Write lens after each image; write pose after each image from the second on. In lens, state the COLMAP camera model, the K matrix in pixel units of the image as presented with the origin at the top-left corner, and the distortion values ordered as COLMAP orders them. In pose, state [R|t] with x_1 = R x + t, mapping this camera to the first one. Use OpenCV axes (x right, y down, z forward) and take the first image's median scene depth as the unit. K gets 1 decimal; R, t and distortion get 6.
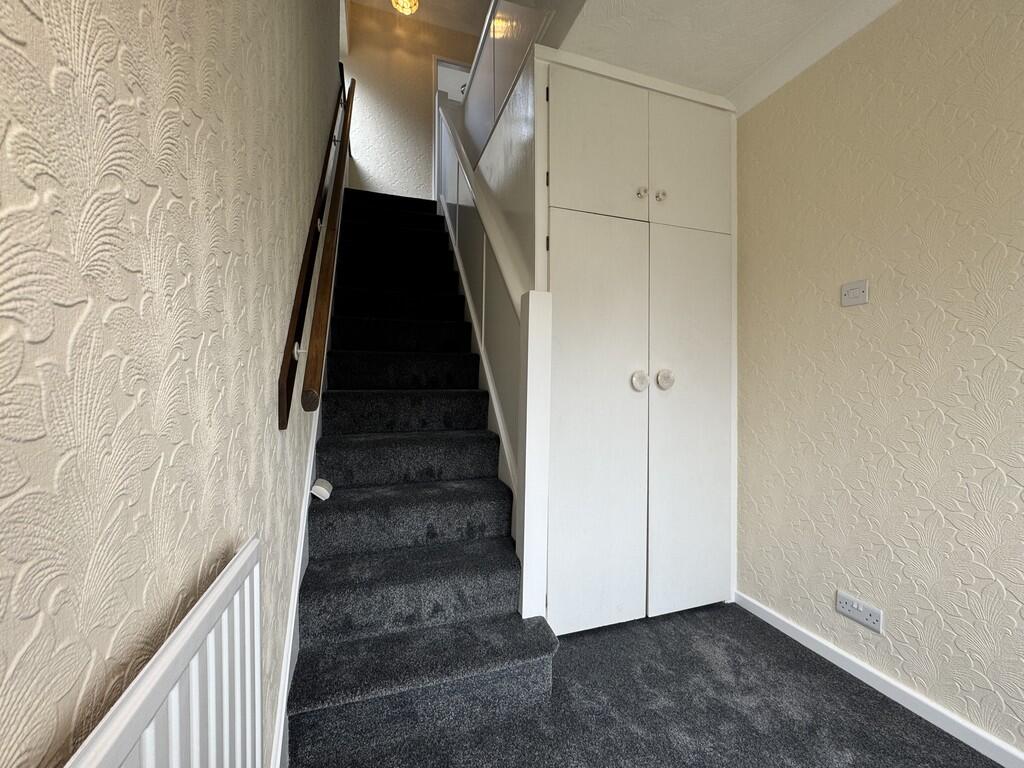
lens RADIAL K [[409.4, 0, 511.3], [0, 409.4, 382.2], [0, 0, 1]] dist [-0.002193, -0.000089]
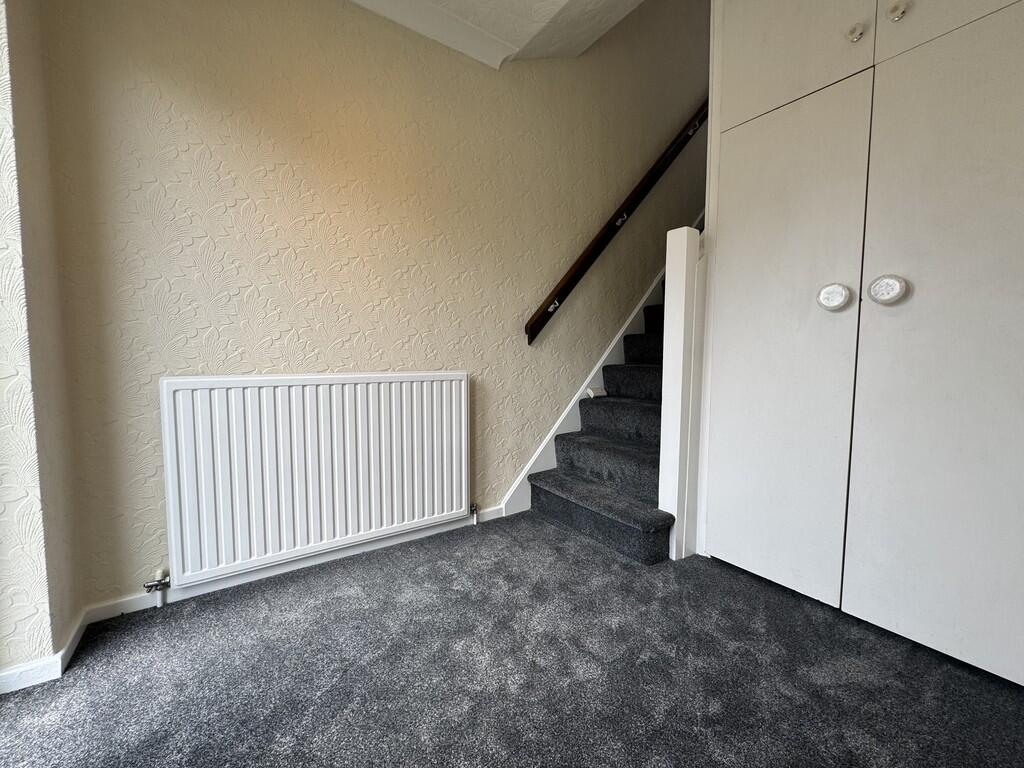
lens RADIAL K [[409.4, 0, 511.8], [0, 409.4, 383.2], [0, 0, 1]] dist [-0.002193, -0.000089]
pose [[0.287643, 0.075370, -0.954767, 1.067849], [0.002868, 0.996826, 0.079554, 0.108009], [0.957733, -0.025622, 0.286514, 0.247994]]
